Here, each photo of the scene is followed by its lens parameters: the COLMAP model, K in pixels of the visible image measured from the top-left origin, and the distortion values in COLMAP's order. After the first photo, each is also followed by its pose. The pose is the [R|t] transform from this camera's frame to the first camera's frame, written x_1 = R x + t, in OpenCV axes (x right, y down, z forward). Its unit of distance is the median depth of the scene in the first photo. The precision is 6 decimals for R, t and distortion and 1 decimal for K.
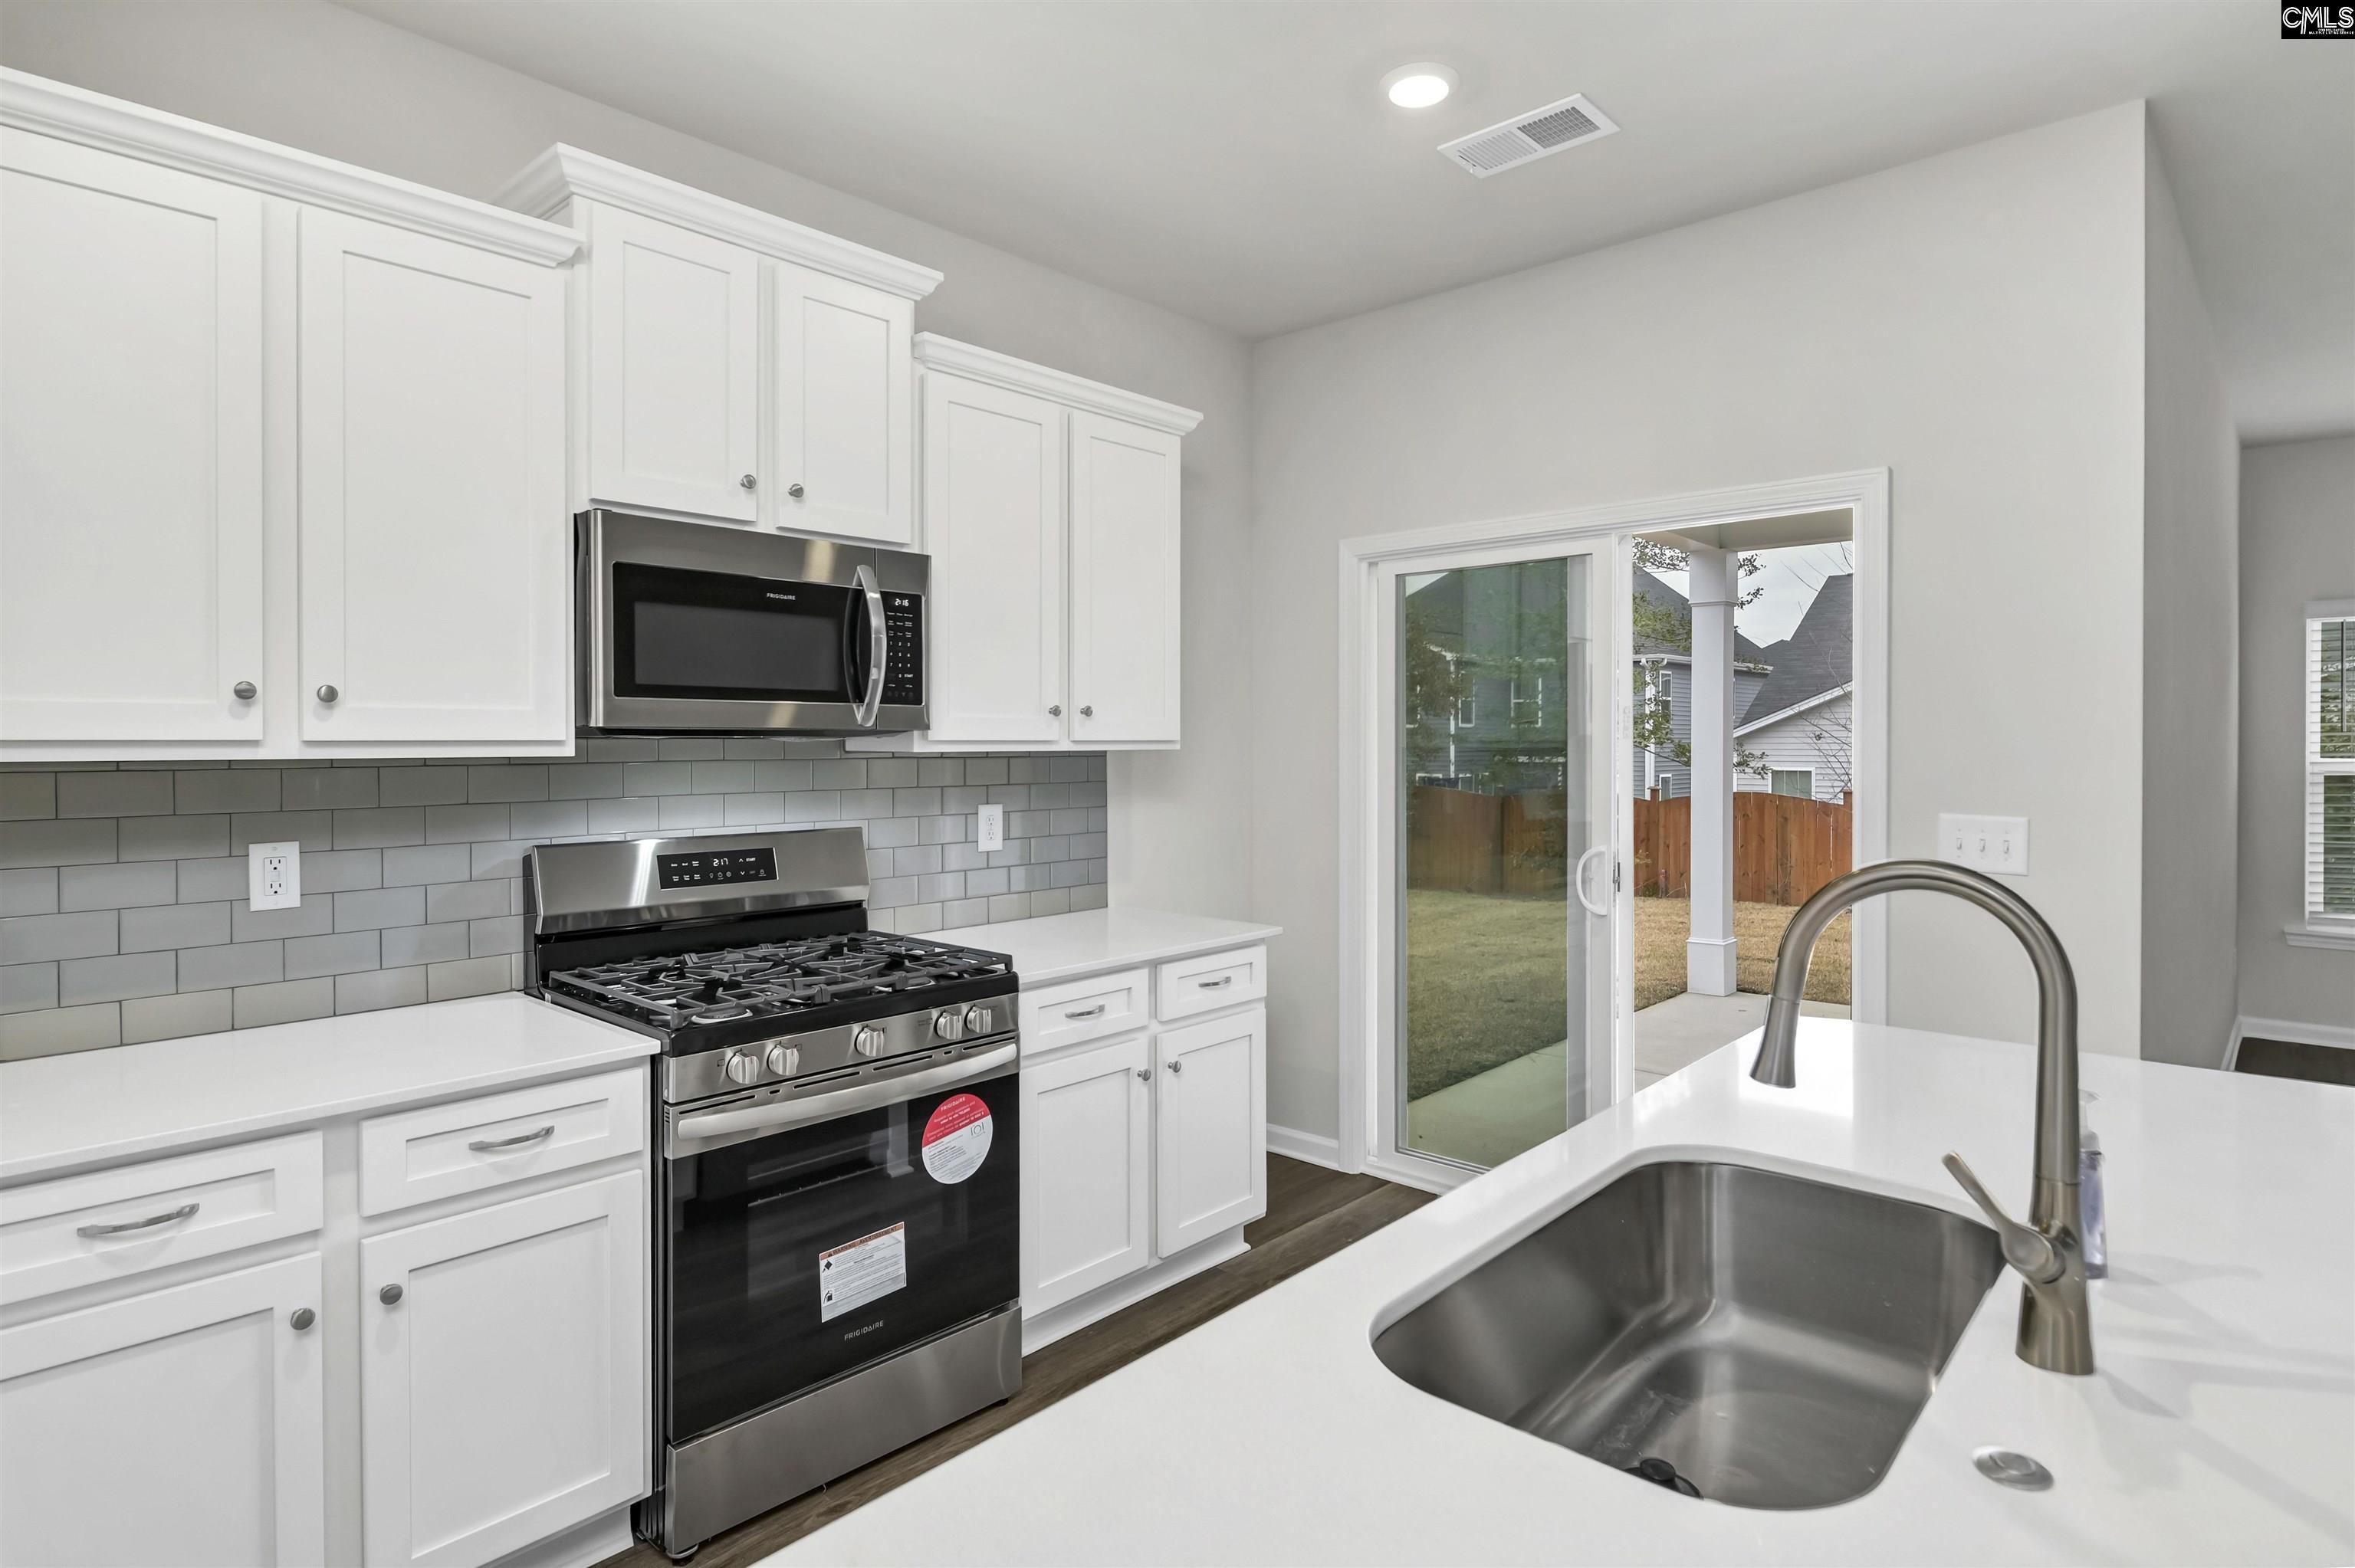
lens RADIAL K [[1217.8, 0, 1131.9], [0, 1217.8, 752.8], [0, 0, 1]] dist [0.005852, -0.009883]
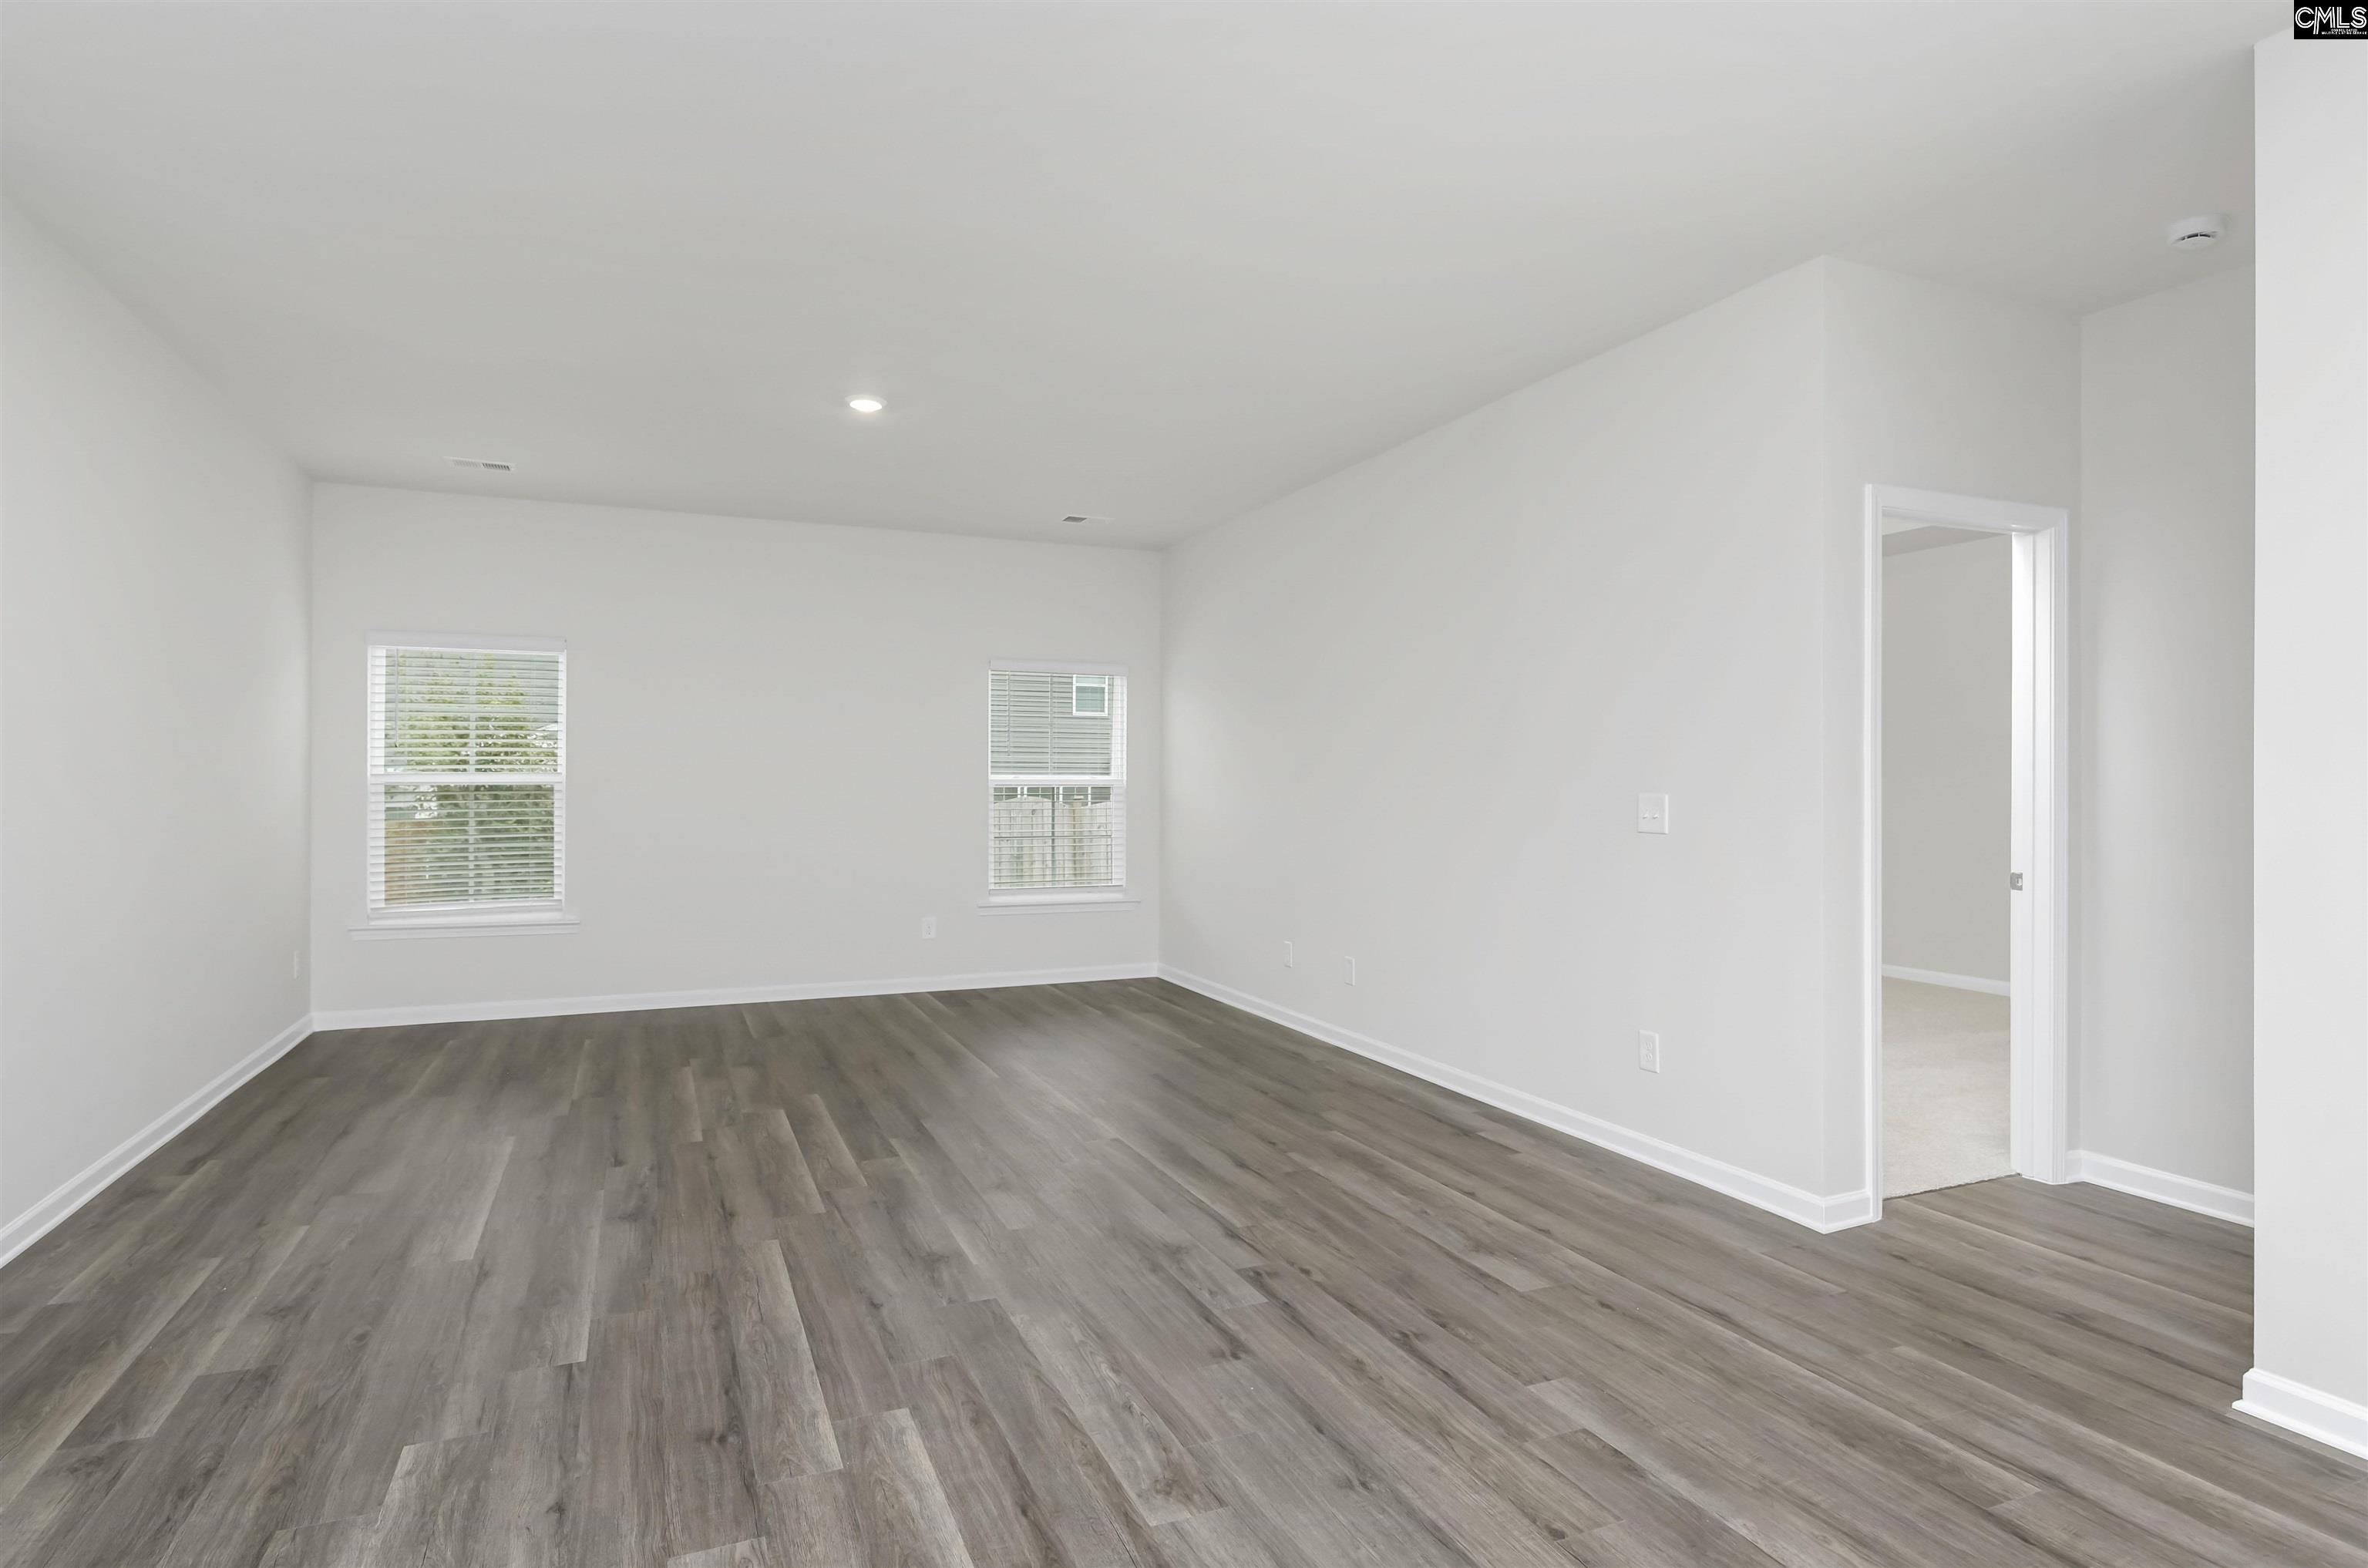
lens RADIAL K [[1235.8, 0, 1191.3], [0, 1235.8, 802.6], [0, 0, 1]] dist [0.004457, -0.006632]
pose [[0.372701, -0.010659, 0.927890, 0.417235], [0.005047, 0.999943, 0.009460, 0.056354], [-0.927938, 0.001157, 0.372734, -0.294368]]
